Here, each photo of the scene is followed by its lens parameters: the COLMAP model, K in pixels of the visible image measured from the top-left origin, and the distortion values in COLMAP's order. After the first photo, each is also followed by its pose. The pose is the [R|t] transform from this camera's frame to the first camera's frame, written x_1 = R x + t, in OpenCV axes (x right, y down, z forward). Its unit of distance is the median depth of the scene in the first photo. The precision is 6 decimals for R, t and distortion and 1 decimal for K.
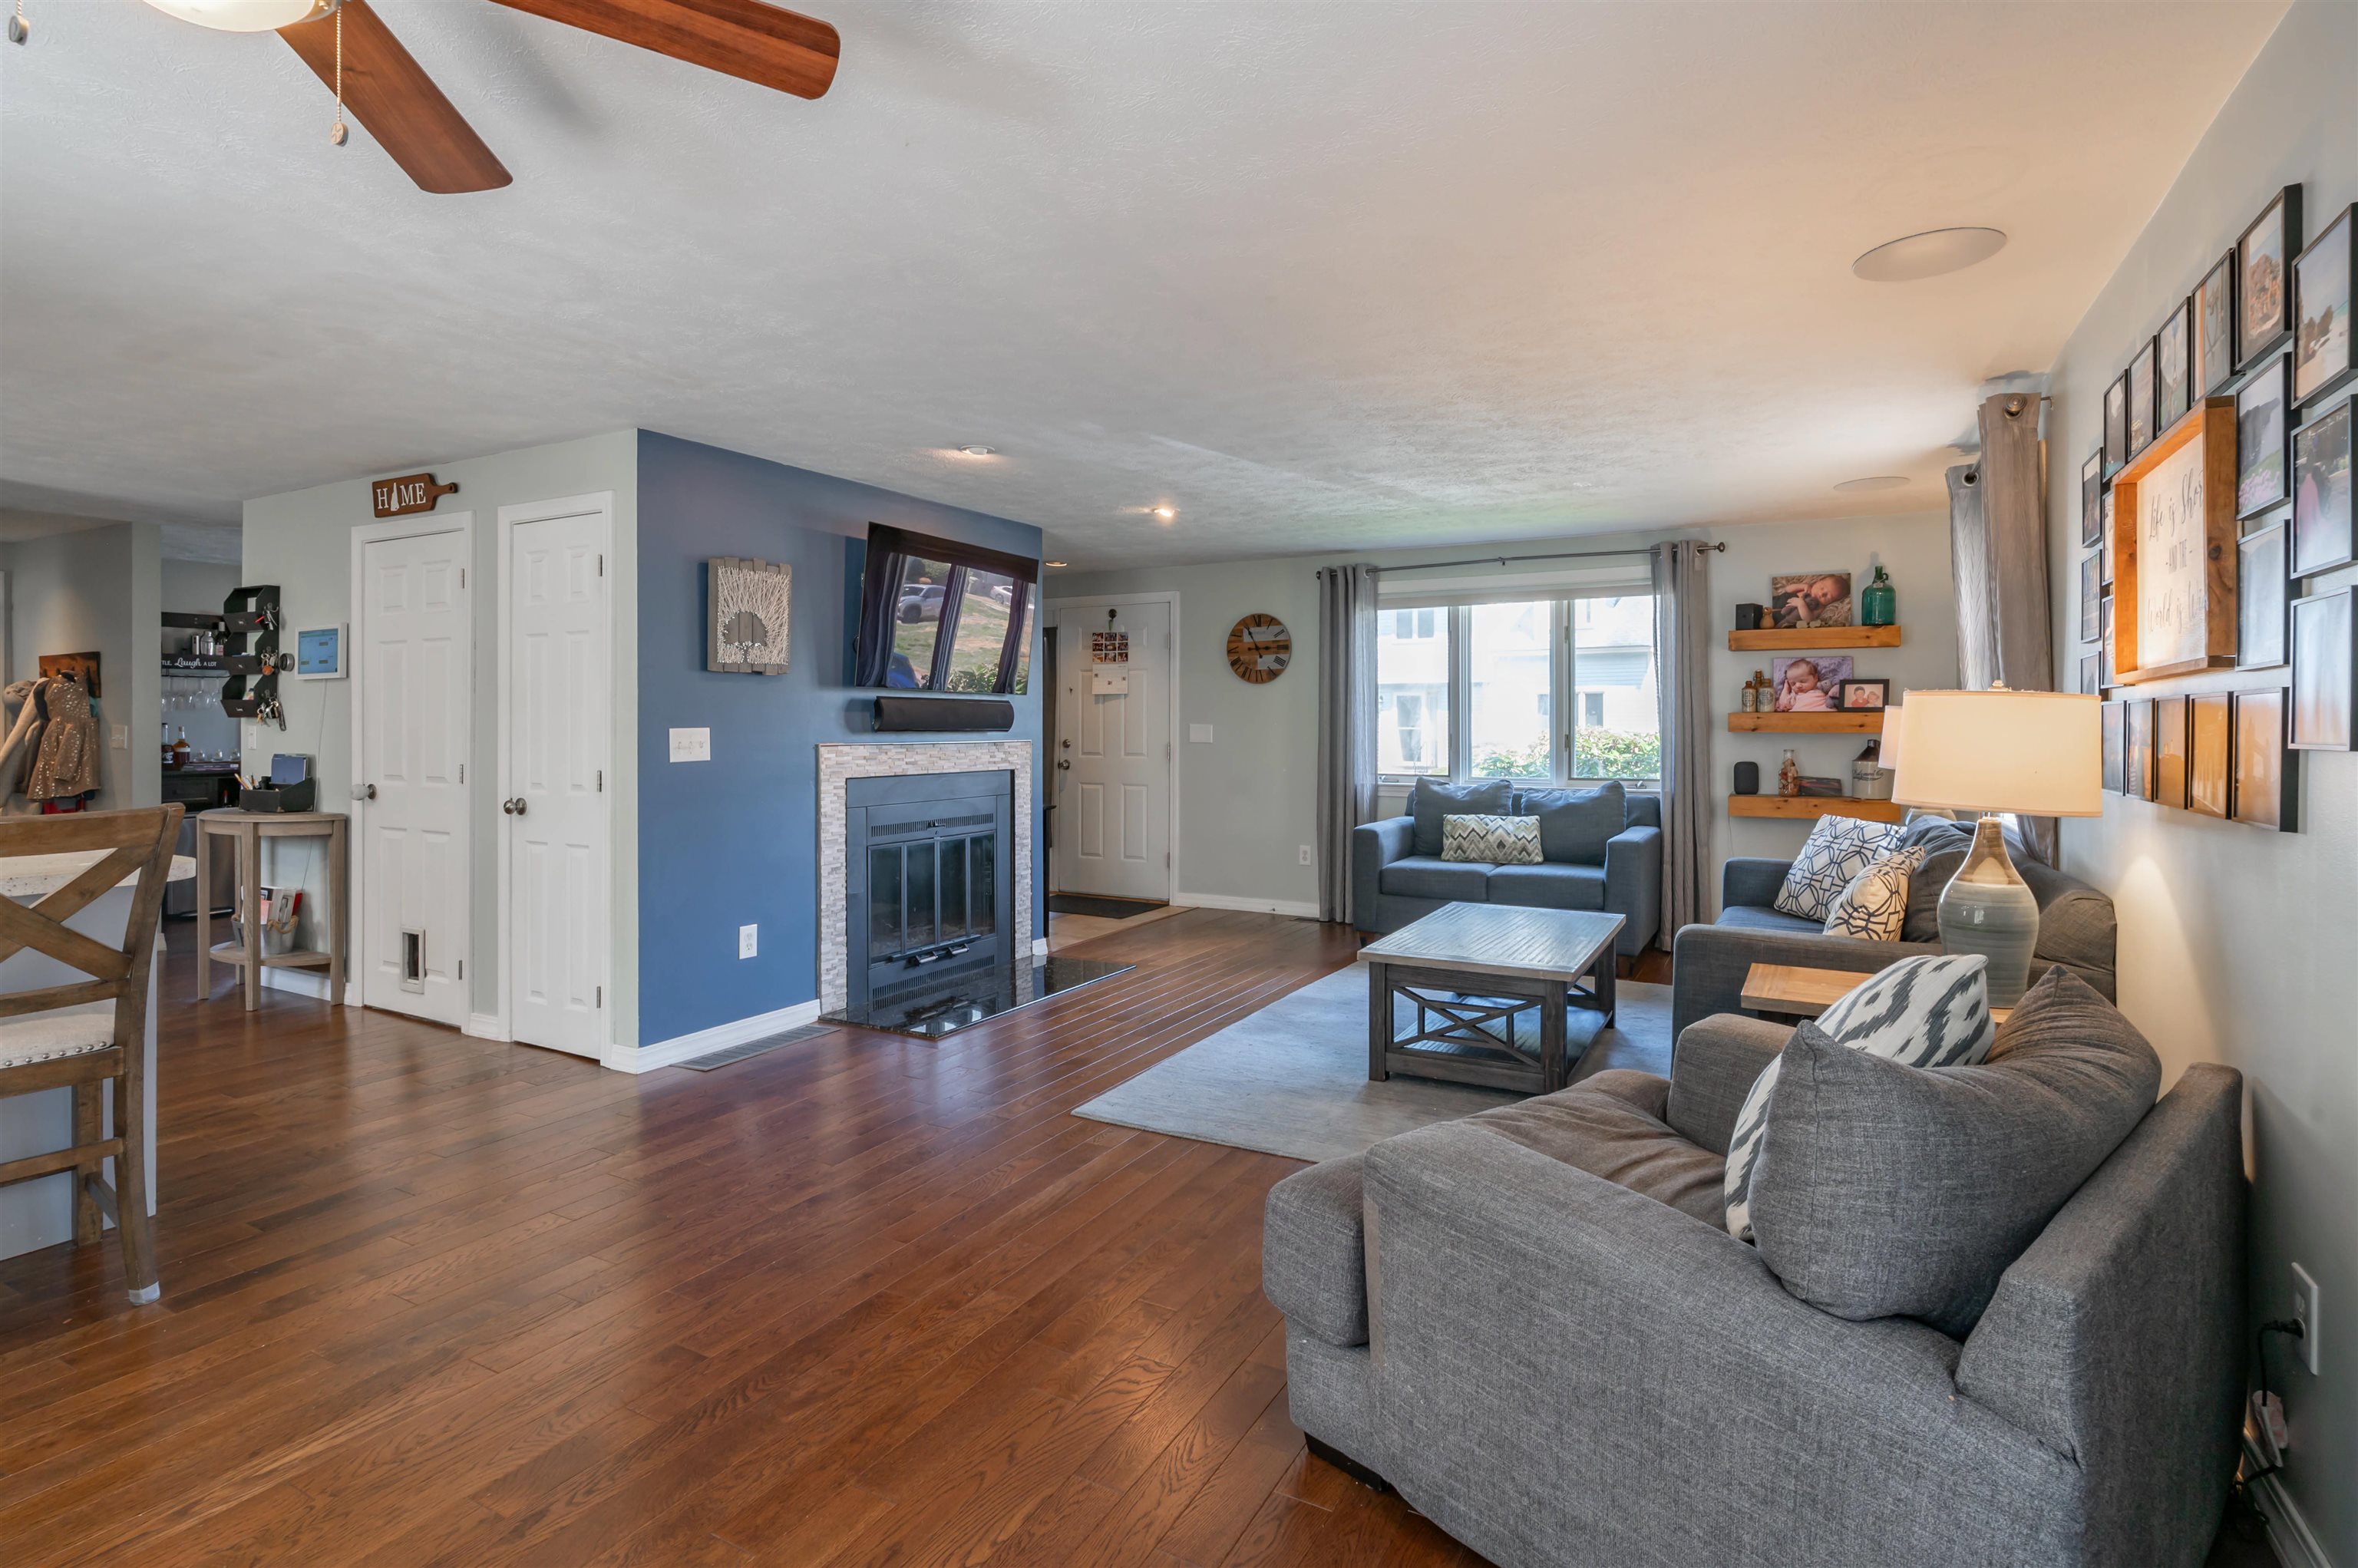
lens RADIAL K [[1161.5, 0, 1178.3], [0, 1161.5, 738.4], [0, 0, 1]] dist [-0.003096, 0.004898]
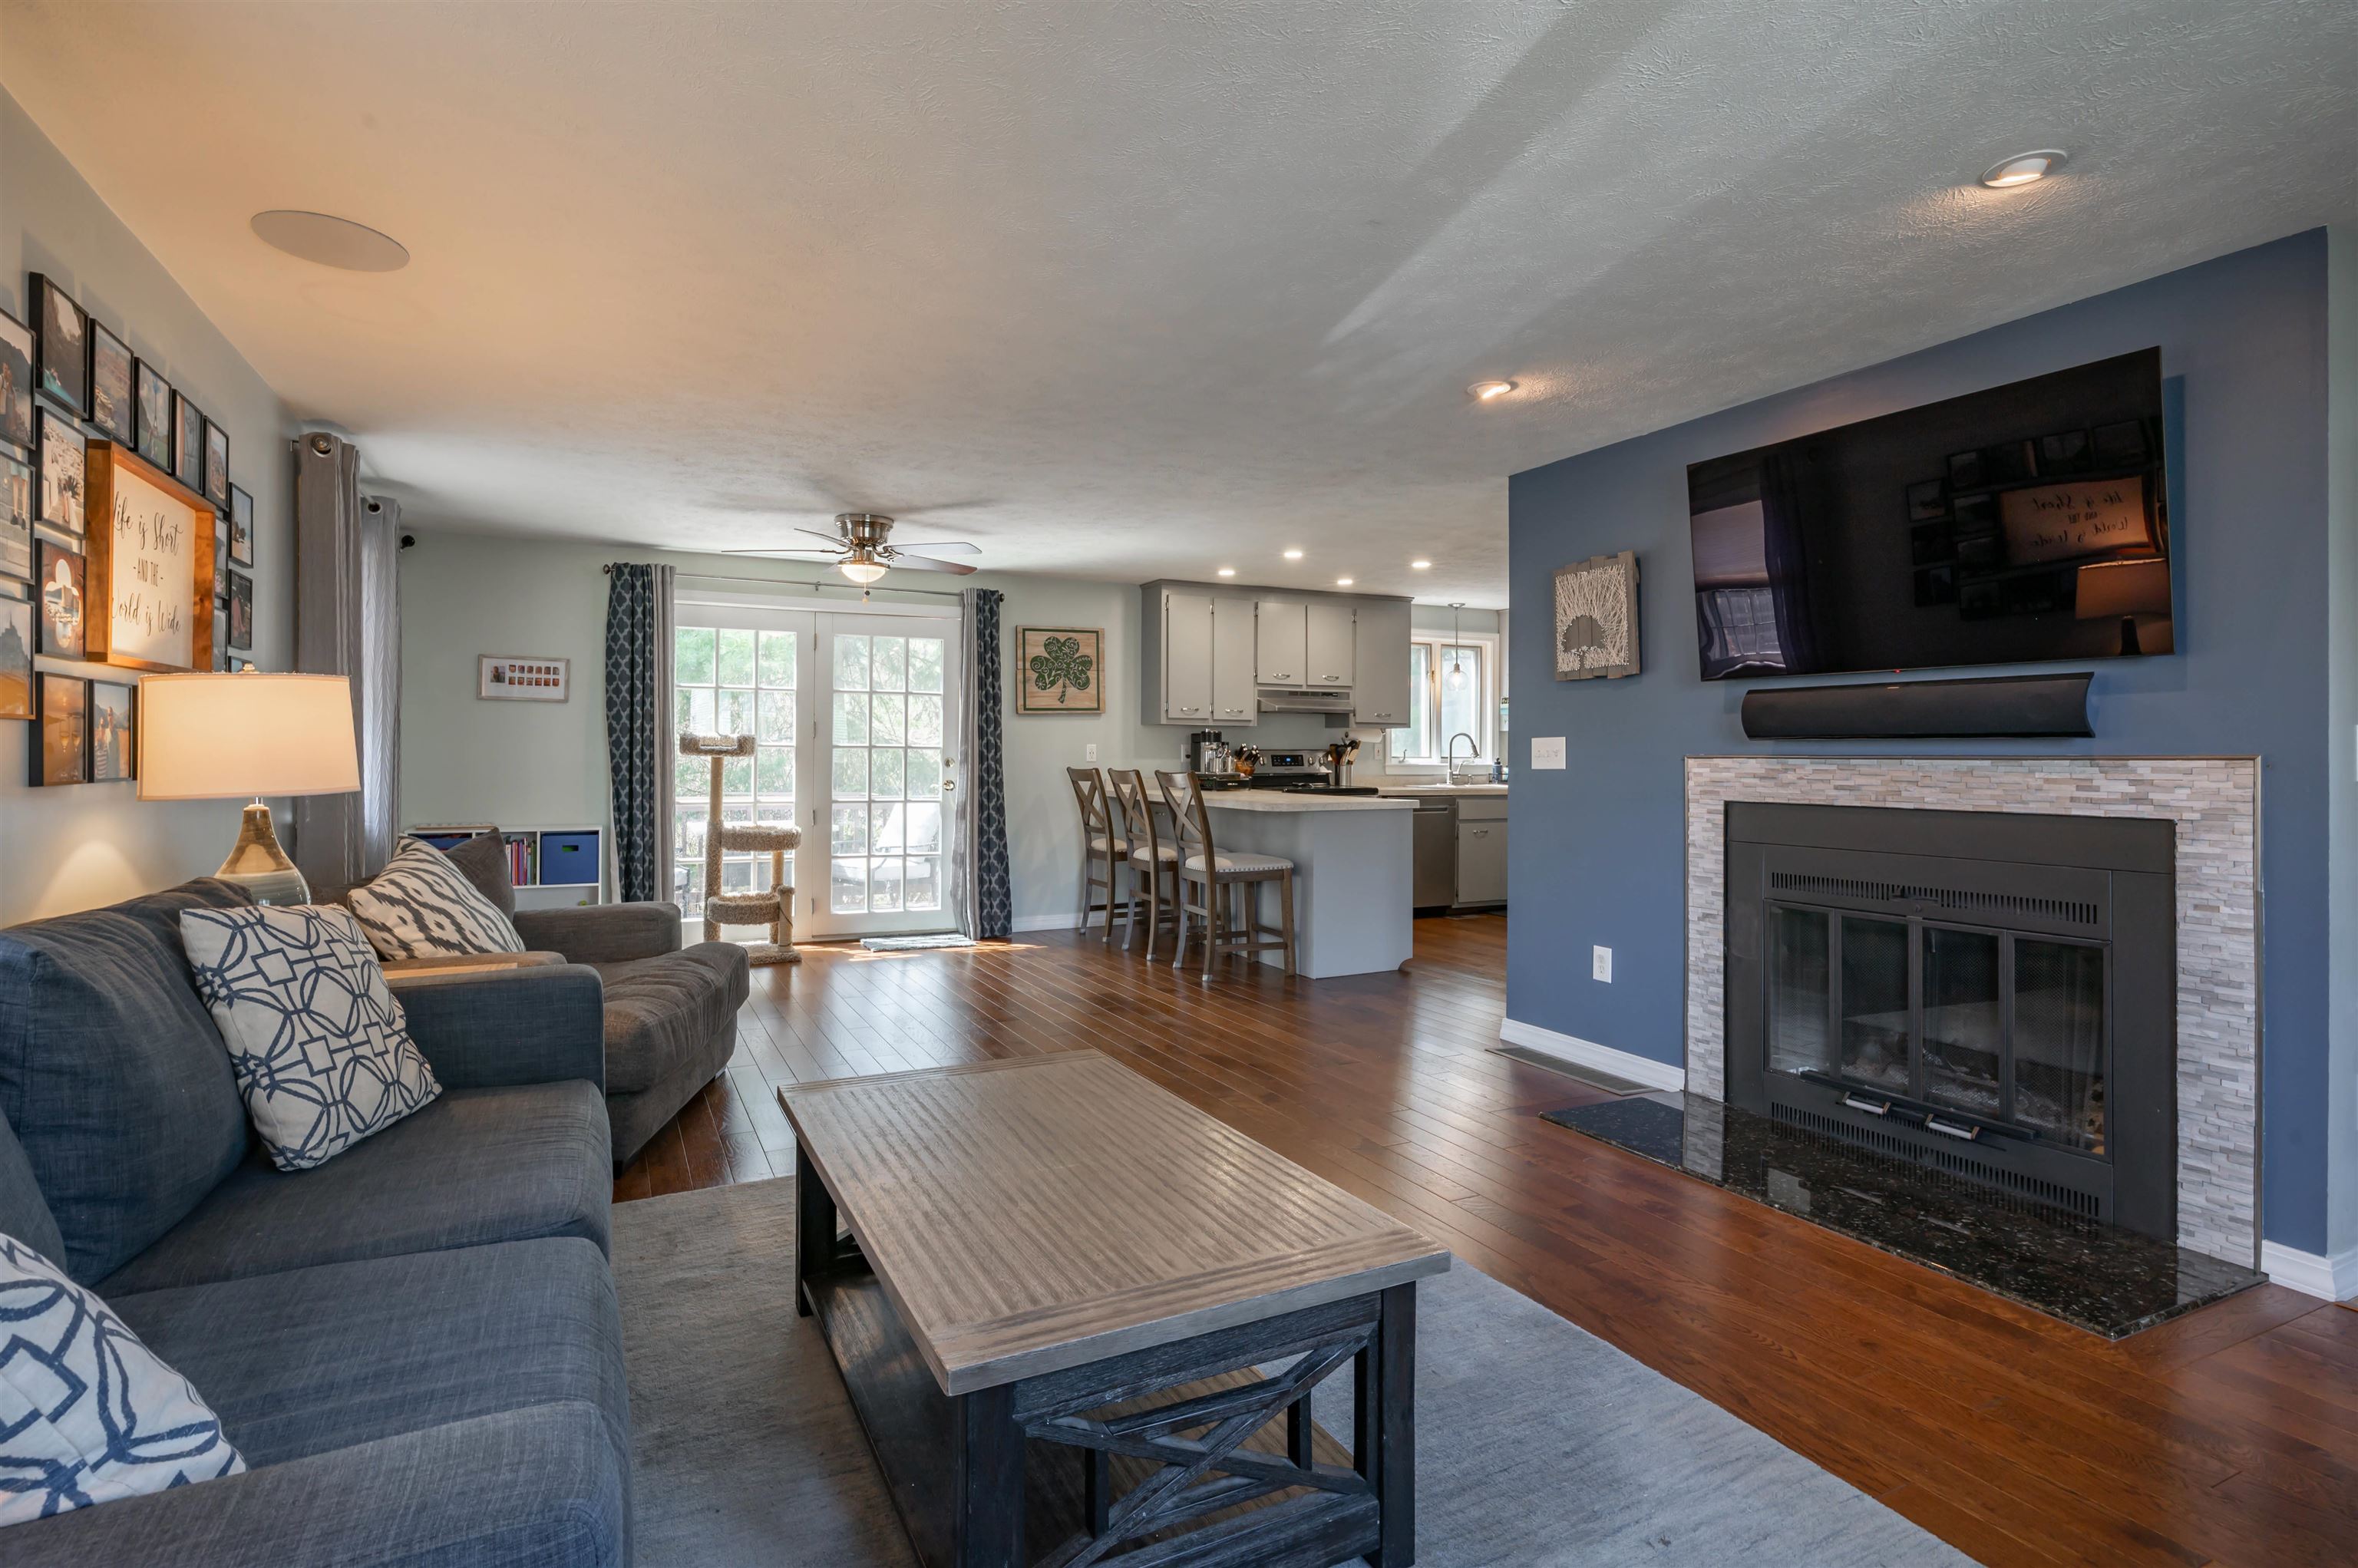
lens RADIAL K [[1141.2, 0, 1152.7], [0, 1141.2, 751.4], [0, 0, 1]] dist [0.000583, 0.002407]
pose [[-0.578707, -0.005637, -0.815516, 0.593477], [-0.012338, 0.999922, 0.001843, 0.005727], [0.815442, 0.011128, -0.578732, 1.235451]]
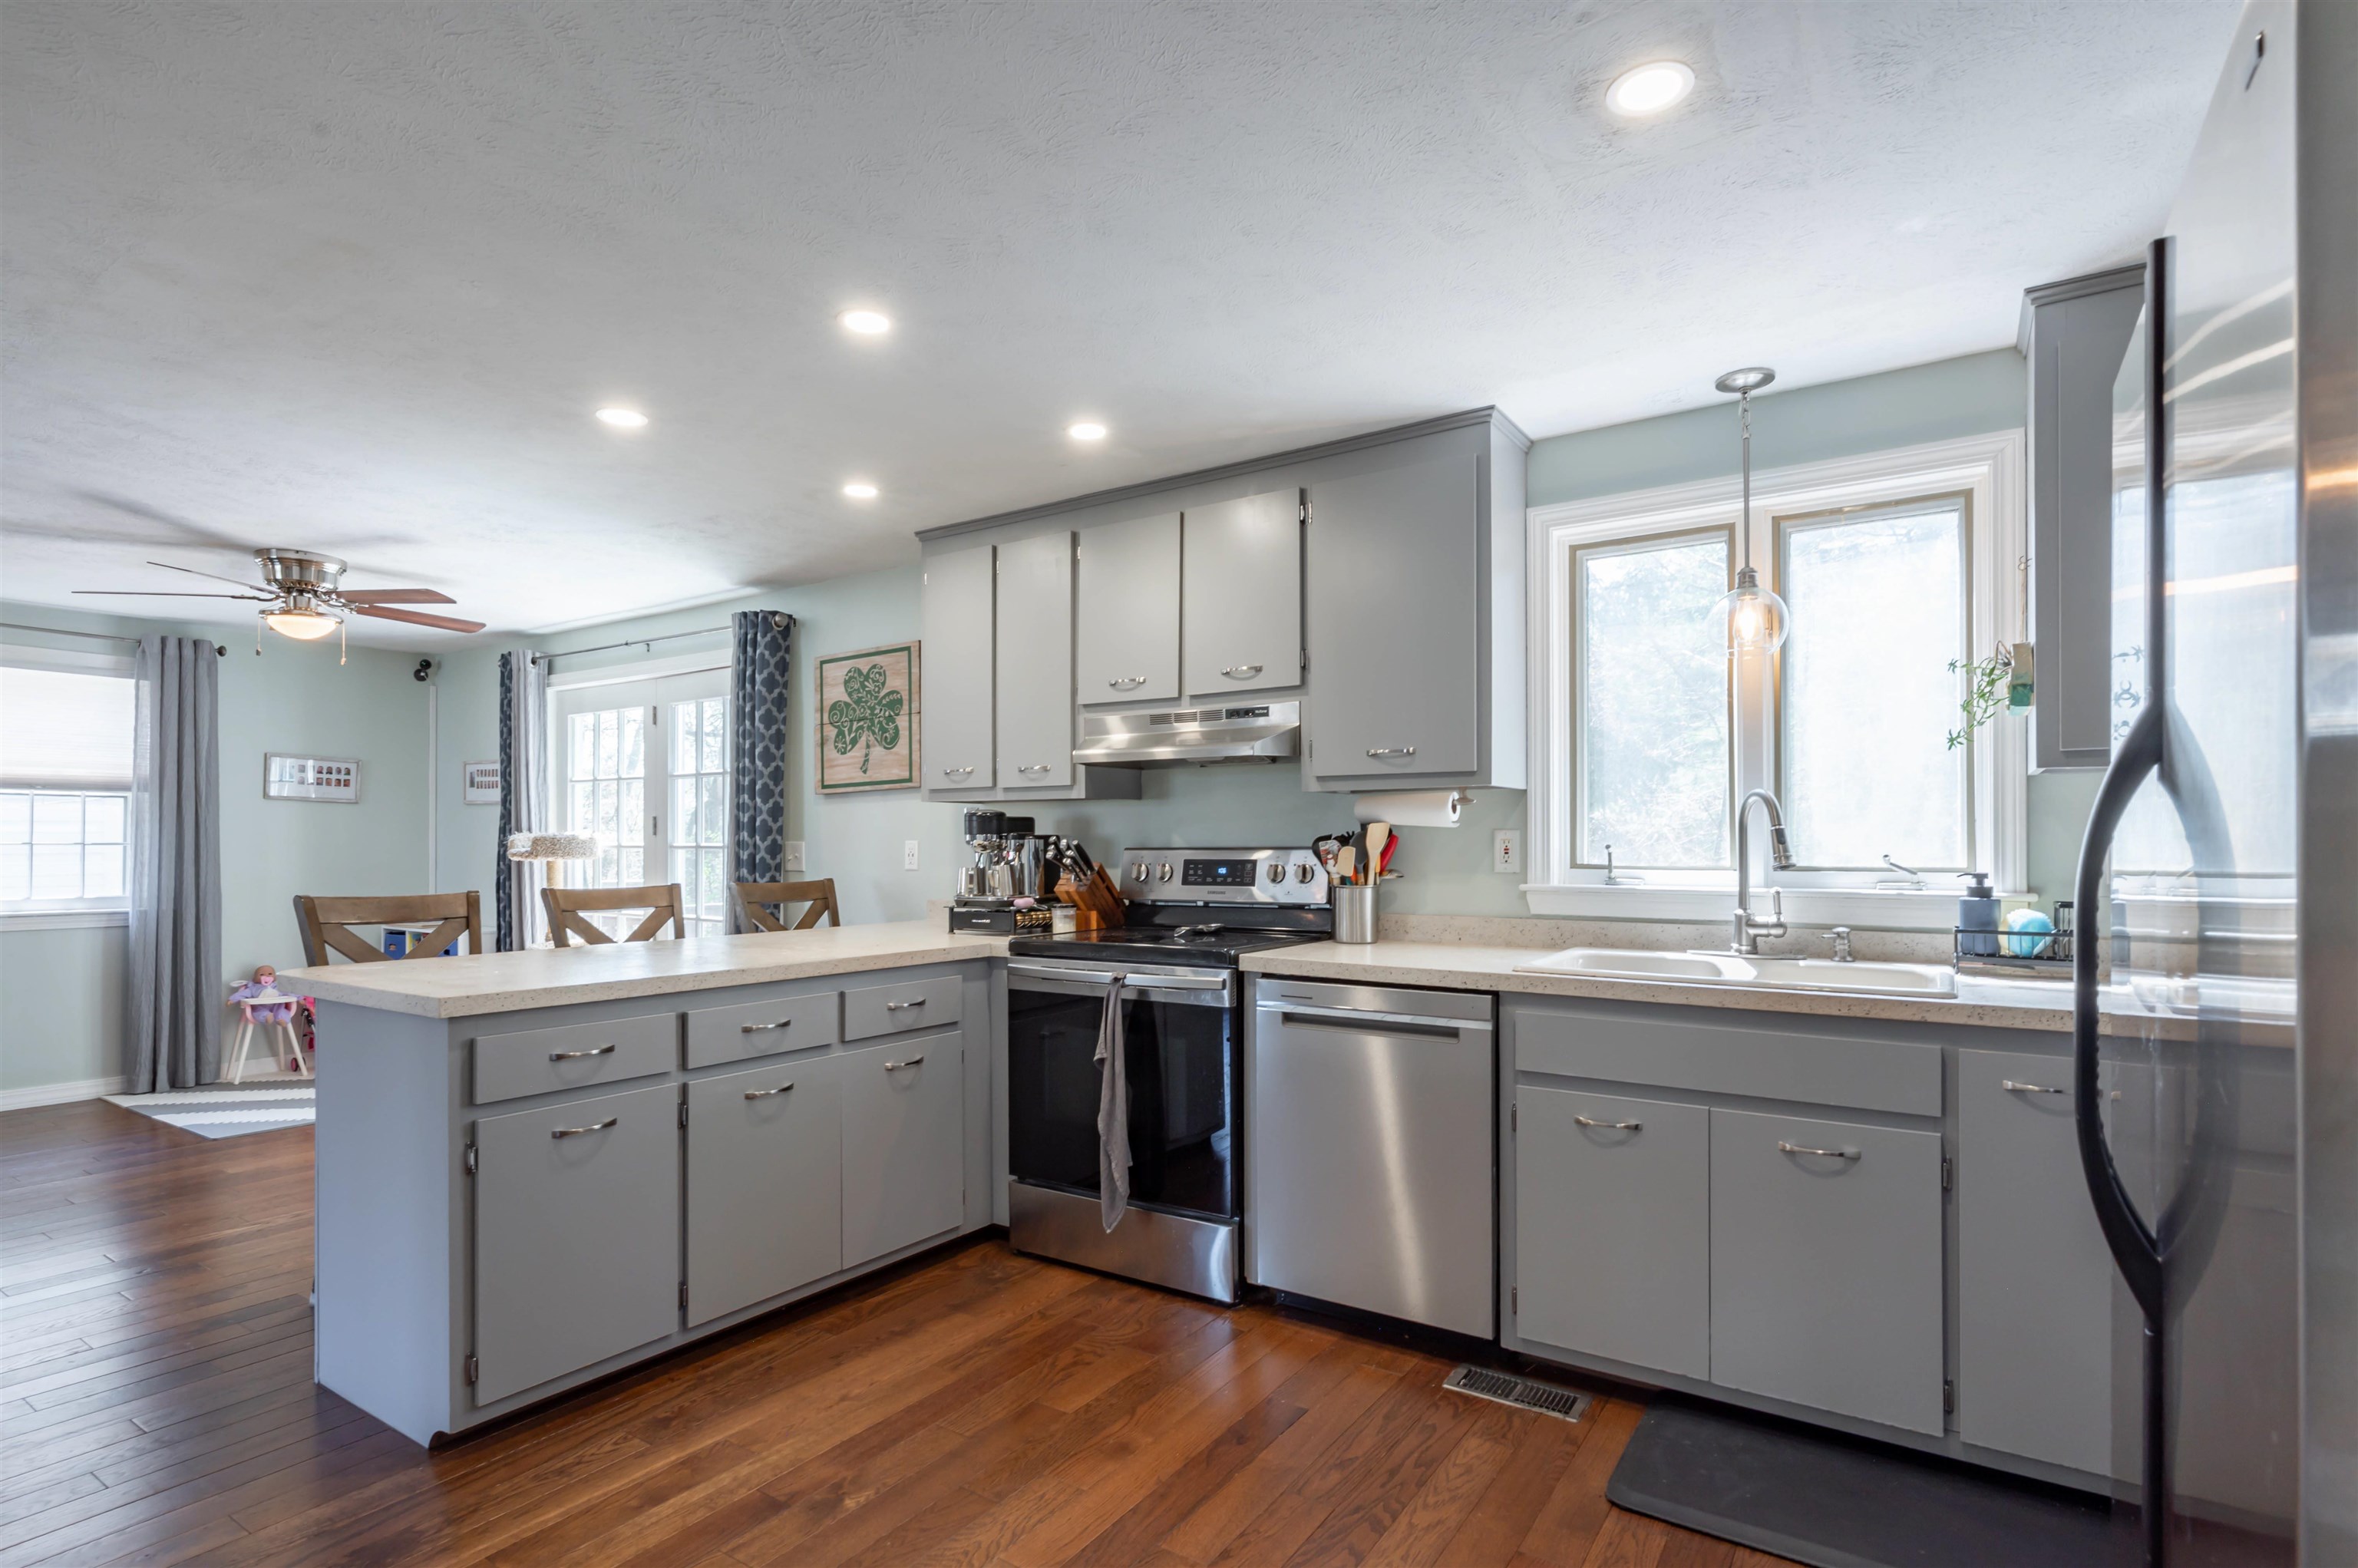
lens RADIAL K [[1158.5, 0, 1183.7], [0, 1158.5, 836.3], [0, 0, 1]] dist [-0.003851, 0.001863]
pose [[-0.996216, -0.000141, 0.086906, -1.029196], [0.000095, 0.999996, 0.002711, -0.006527], [-0.086907, 0.002709, -0.996213, 1.169886]]
